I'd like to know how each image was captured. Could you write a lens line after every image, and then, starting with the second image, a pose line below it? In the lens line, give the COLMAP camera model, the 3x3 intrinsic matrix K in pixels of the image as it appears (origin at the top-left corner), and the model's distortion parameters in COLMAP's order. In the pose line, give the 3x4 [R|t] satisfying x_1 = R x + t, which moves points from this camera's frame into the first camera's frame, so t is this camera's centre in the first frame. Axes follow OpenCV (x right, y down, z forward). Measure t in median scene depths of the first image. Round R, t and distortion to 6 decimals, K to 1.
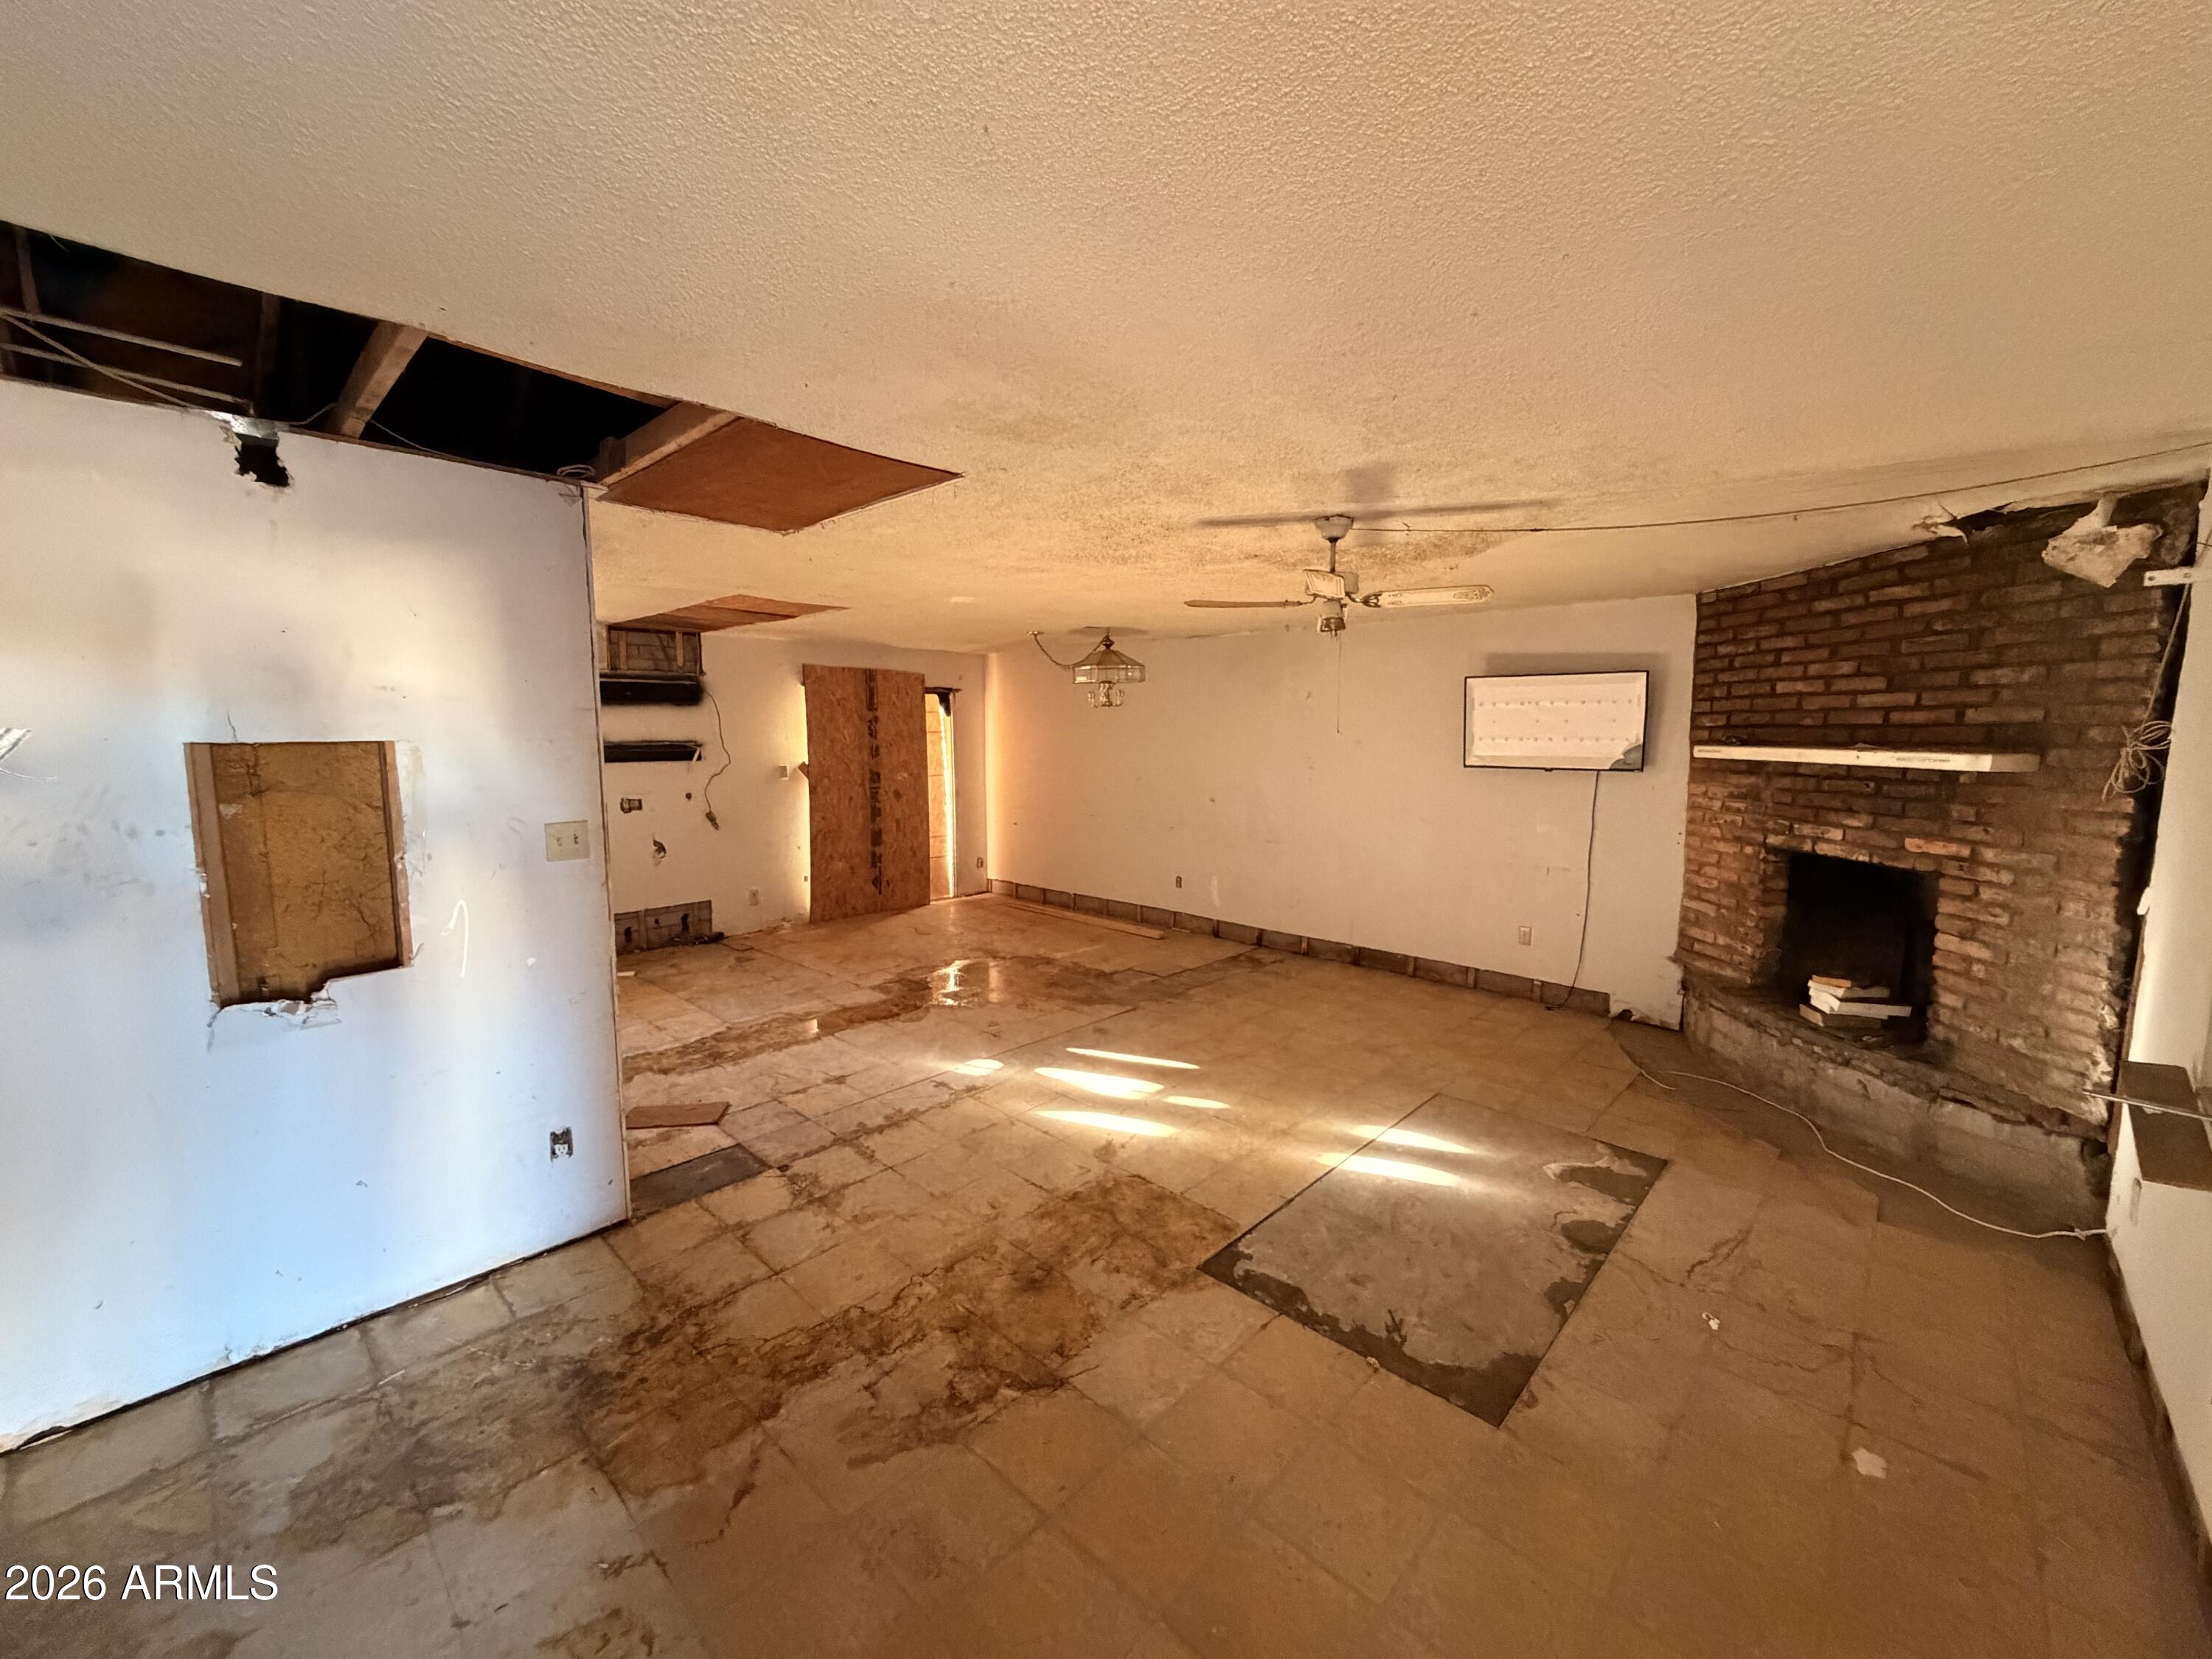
lens RADIAL K [[888.4, 0, 1101.3], [0, 888.4, 832.7], [0, 0, 1]] dist [-0.000214, -0.000087]
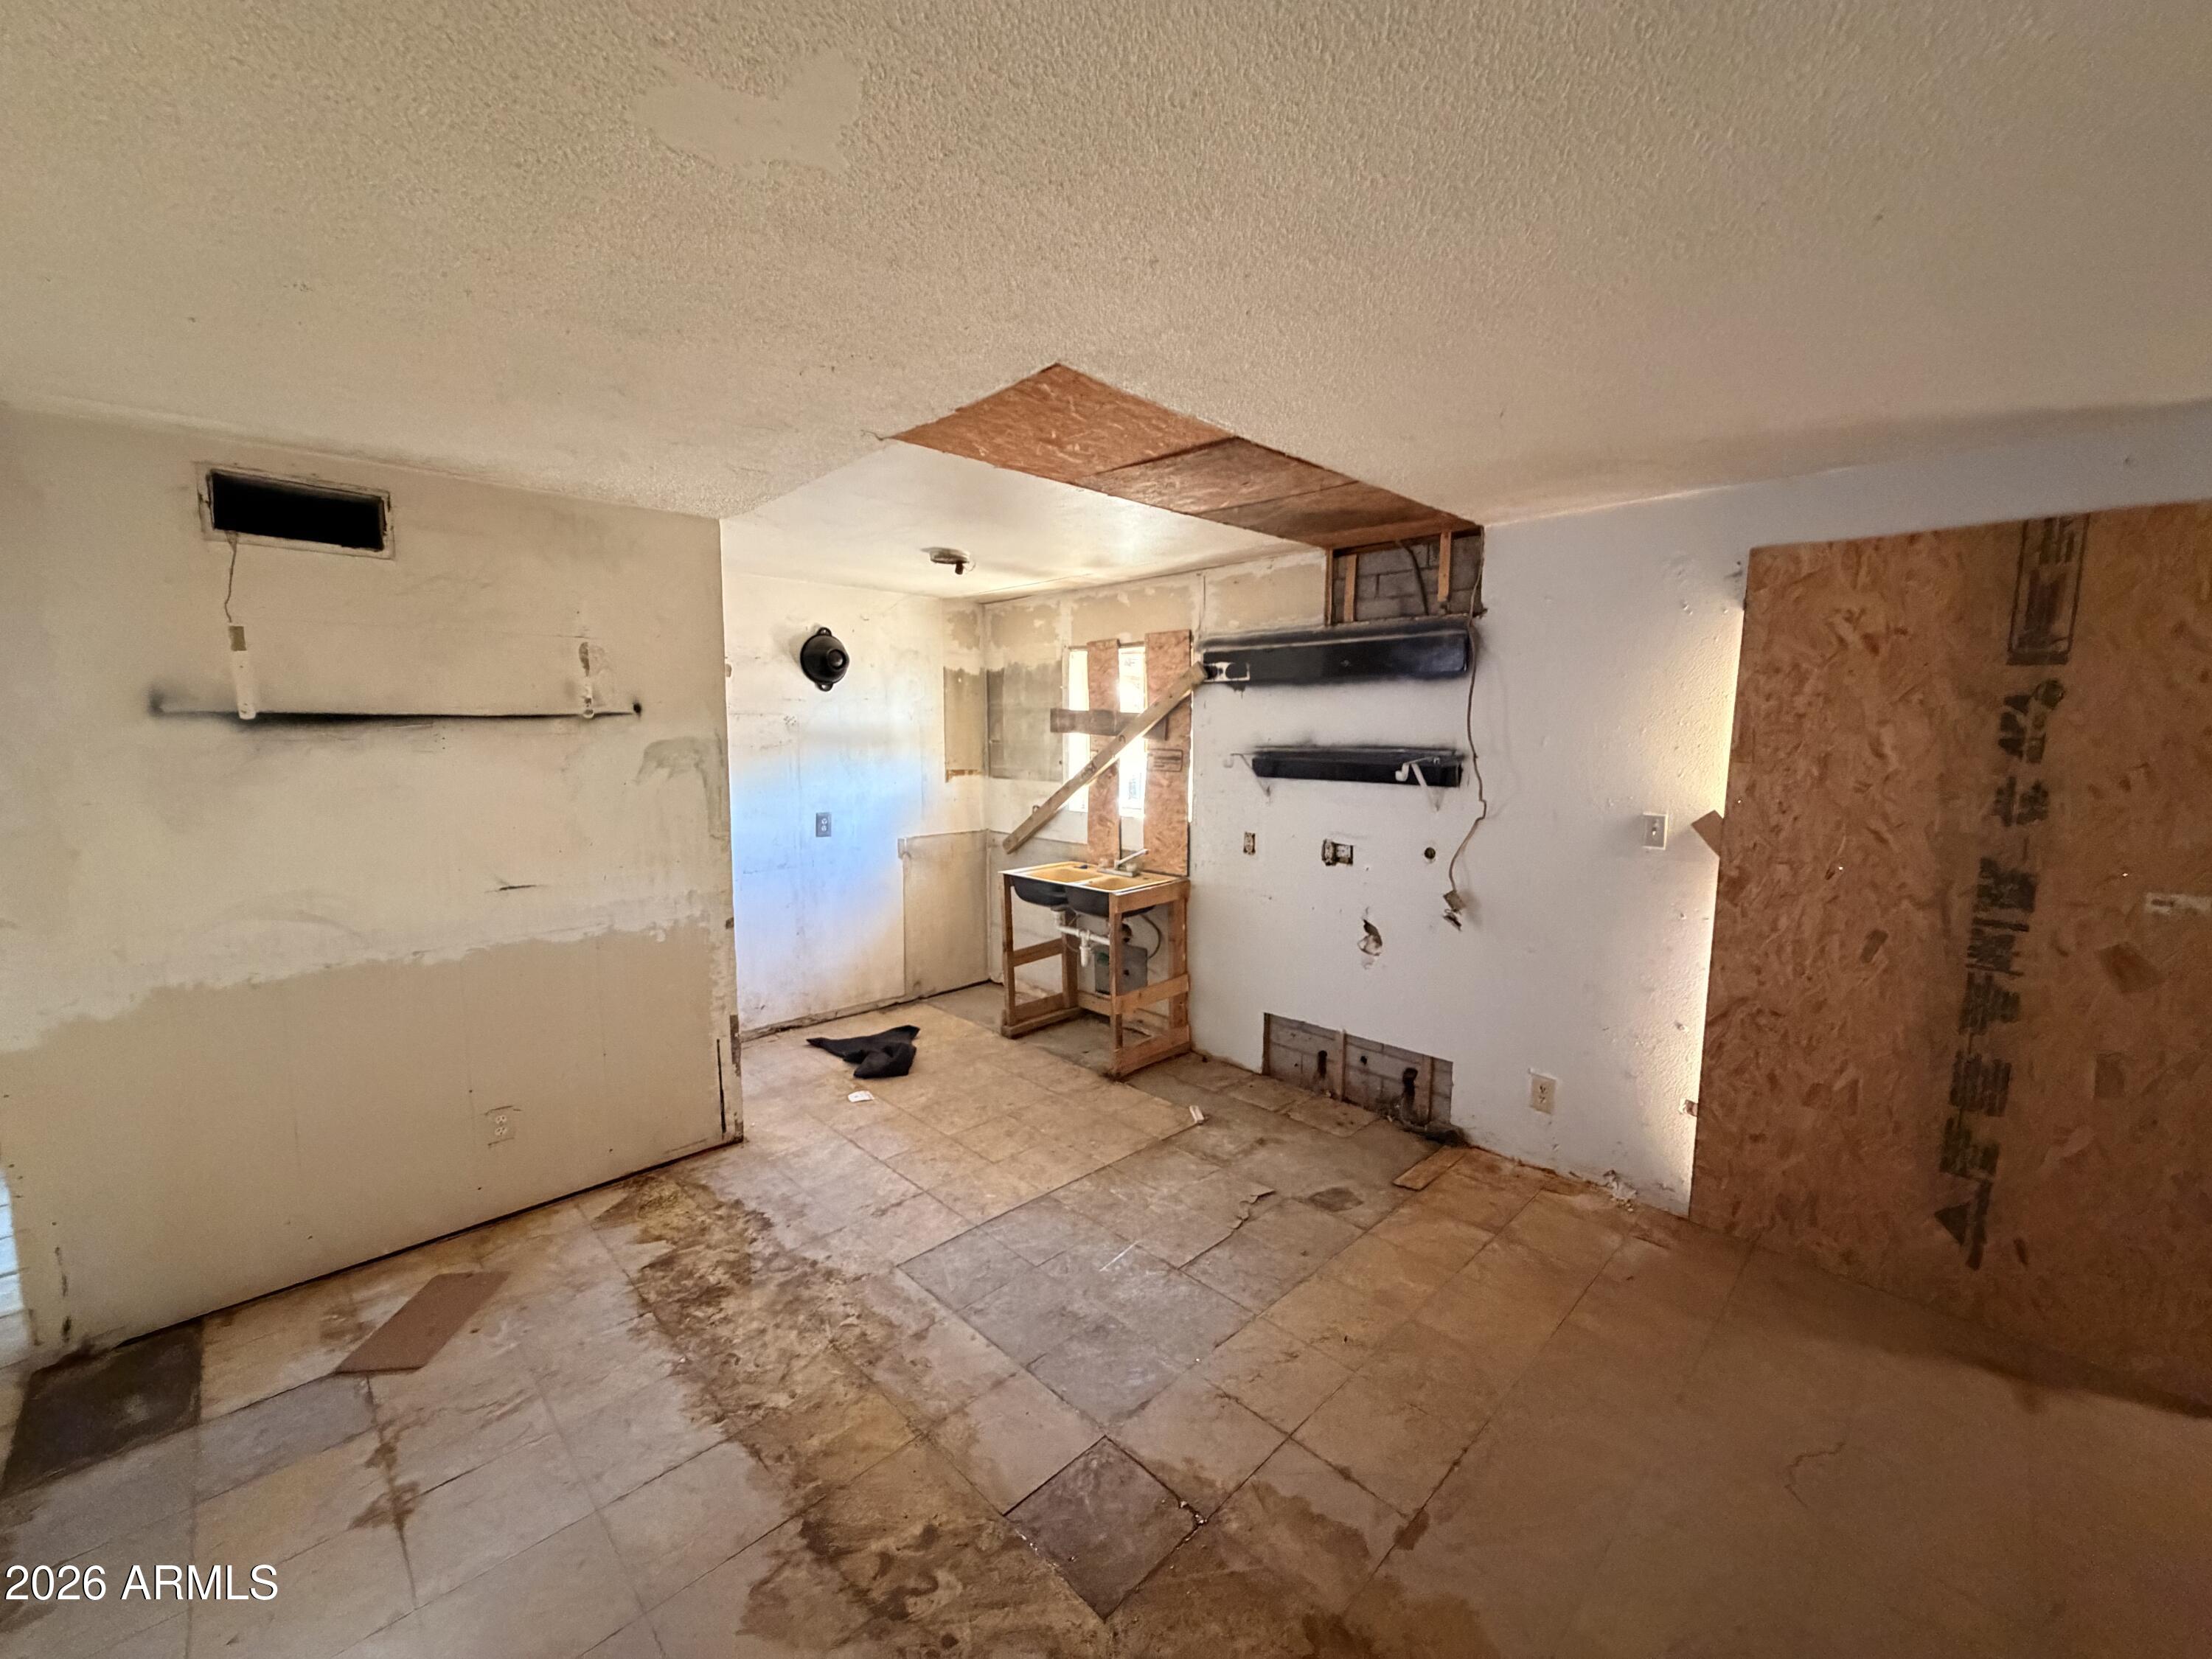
lens RADIAL K [[888.4, 0, 1106.7], [0, 888.4, 828.5], [0, 0, 1]] dist [-0.000214, -0.000087]
pose [[-0.037717, 0.117753, -0.992326, 0.061939], [-0.118261, 0.985528, 0.121441, -0.104601], [0.992266, 0.121934, -0.023246, 0.891289]]
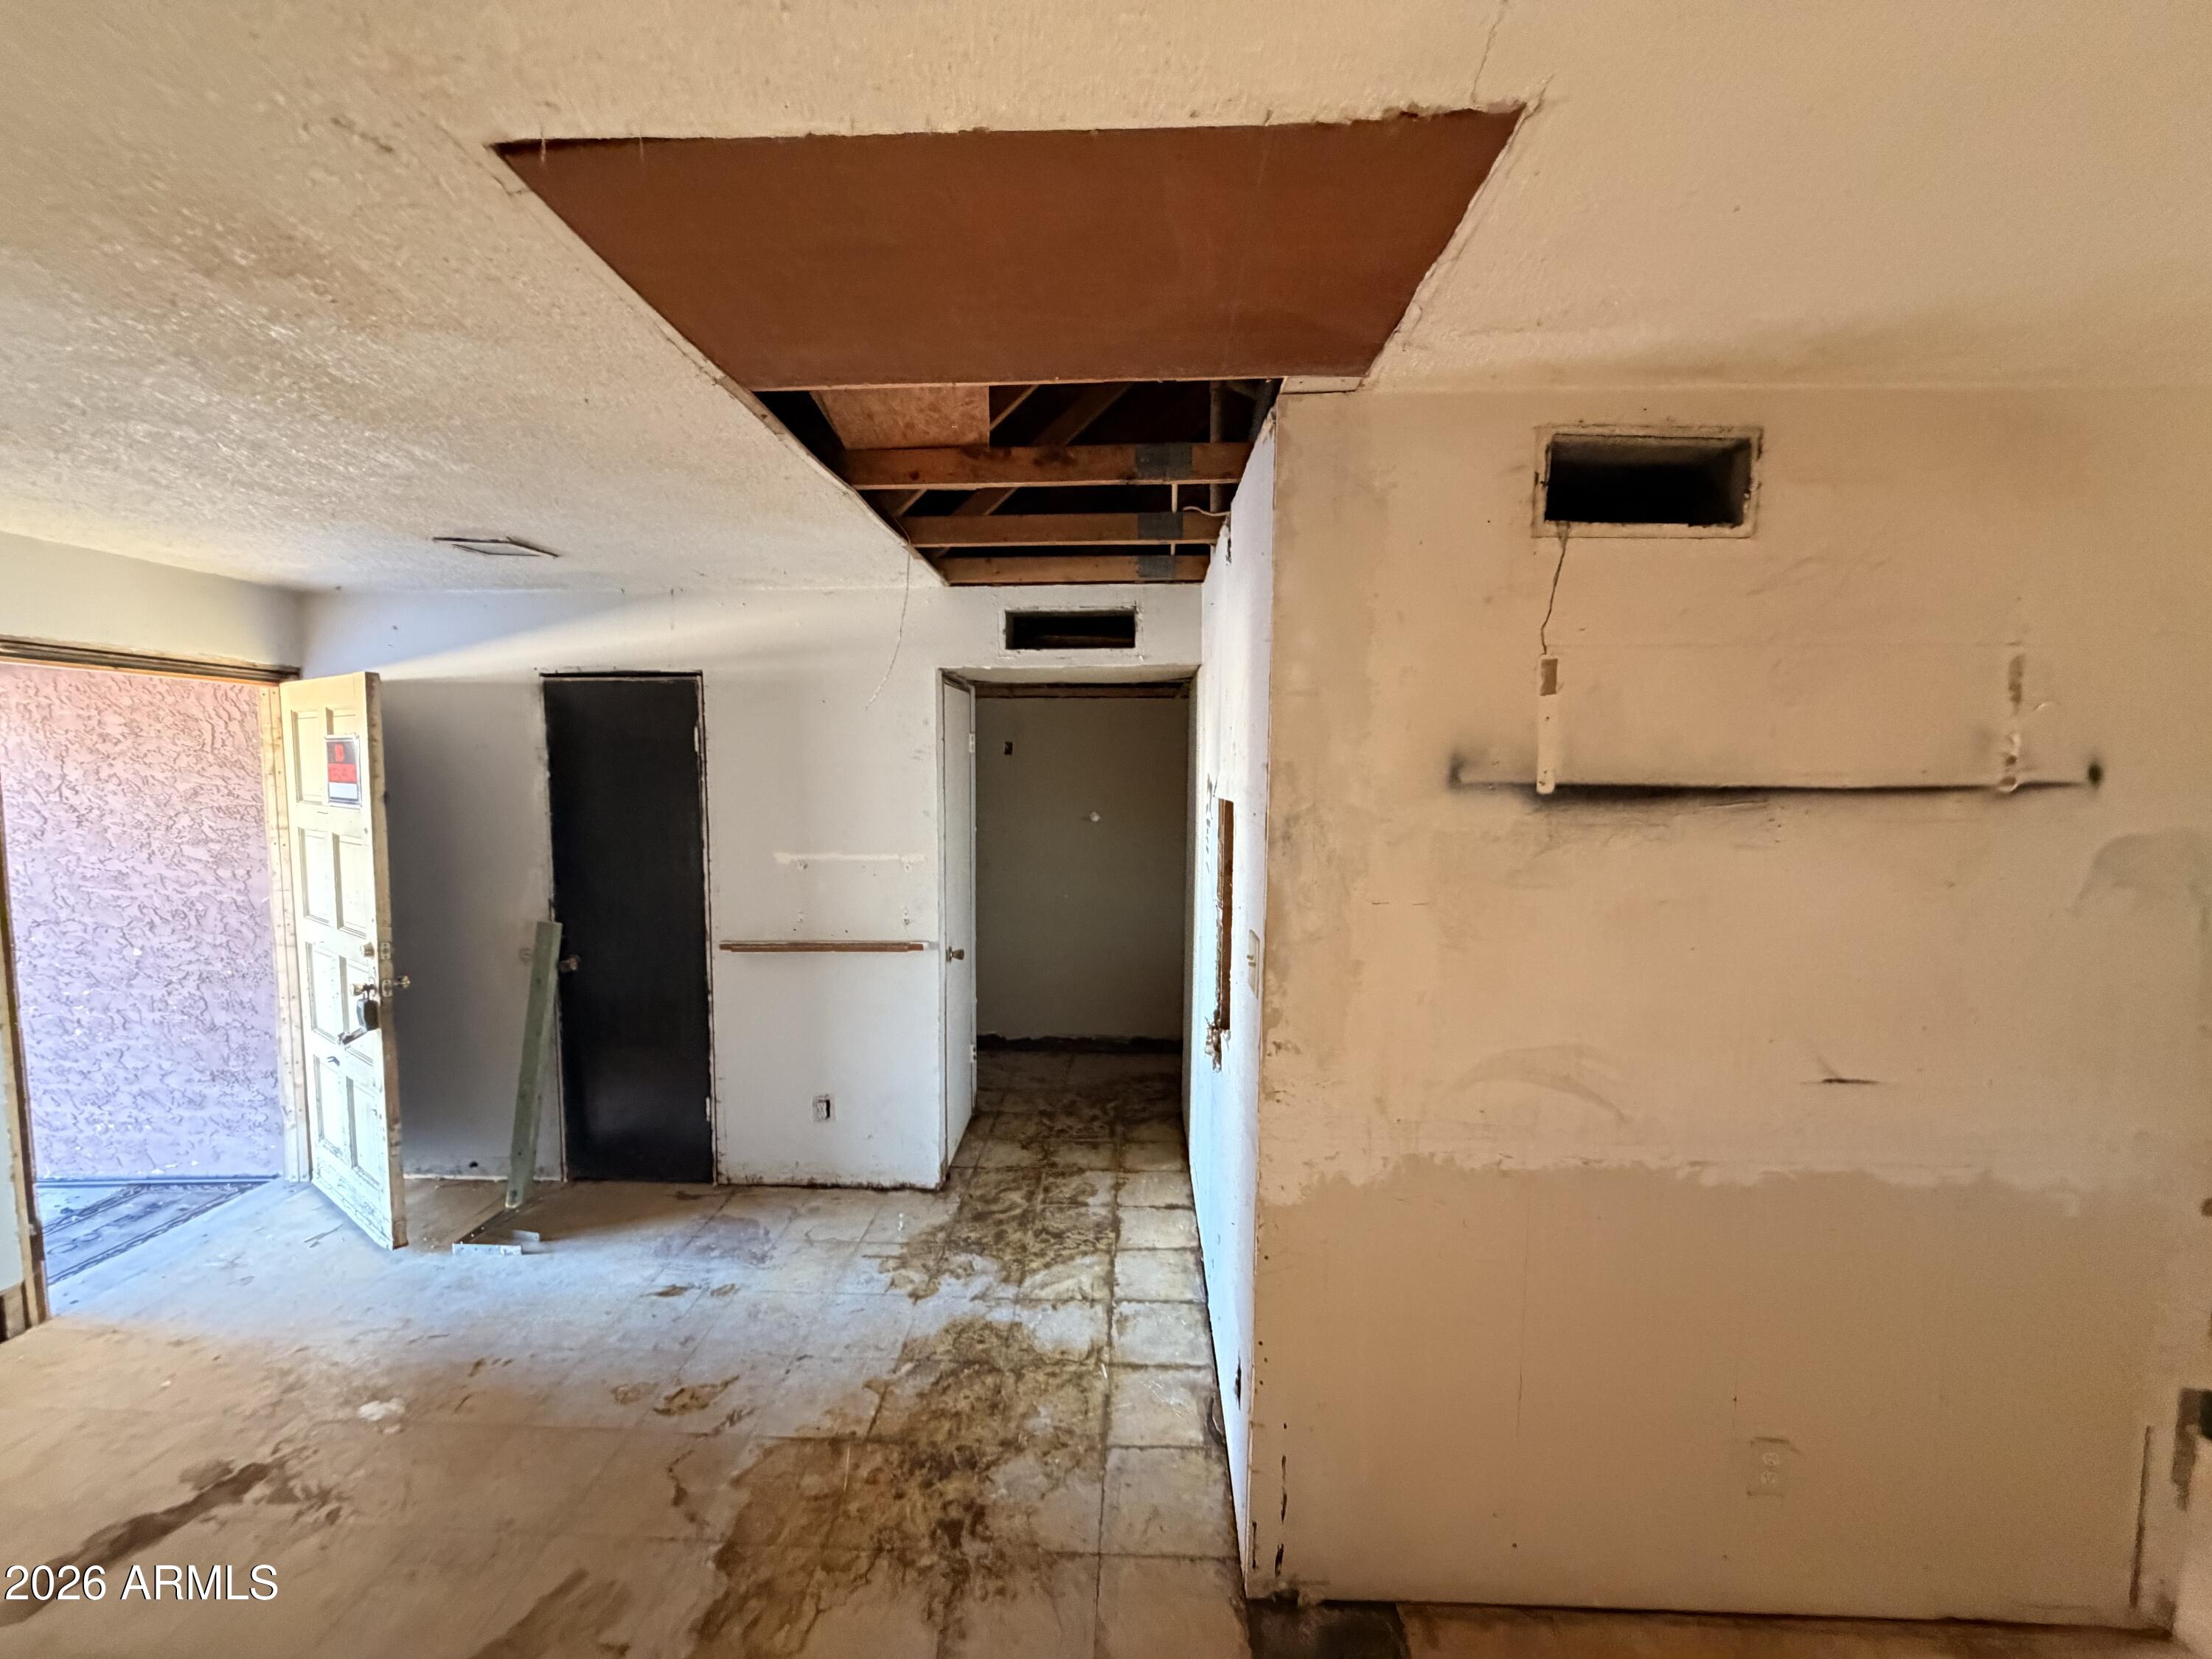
lens RADIAL K [[888.4, 0, 1108.8], [0, 888.4, 833.4], [0, 0, 1]] dist [-0.000214, -0.000087]
pose [[-0.756580, 0.042211, -0.652538, -0.040284], [-0.082214, 0.983855, 0.158965, -0.079998], [0.648712, 0.173917, -0.740895, 0.619506]]
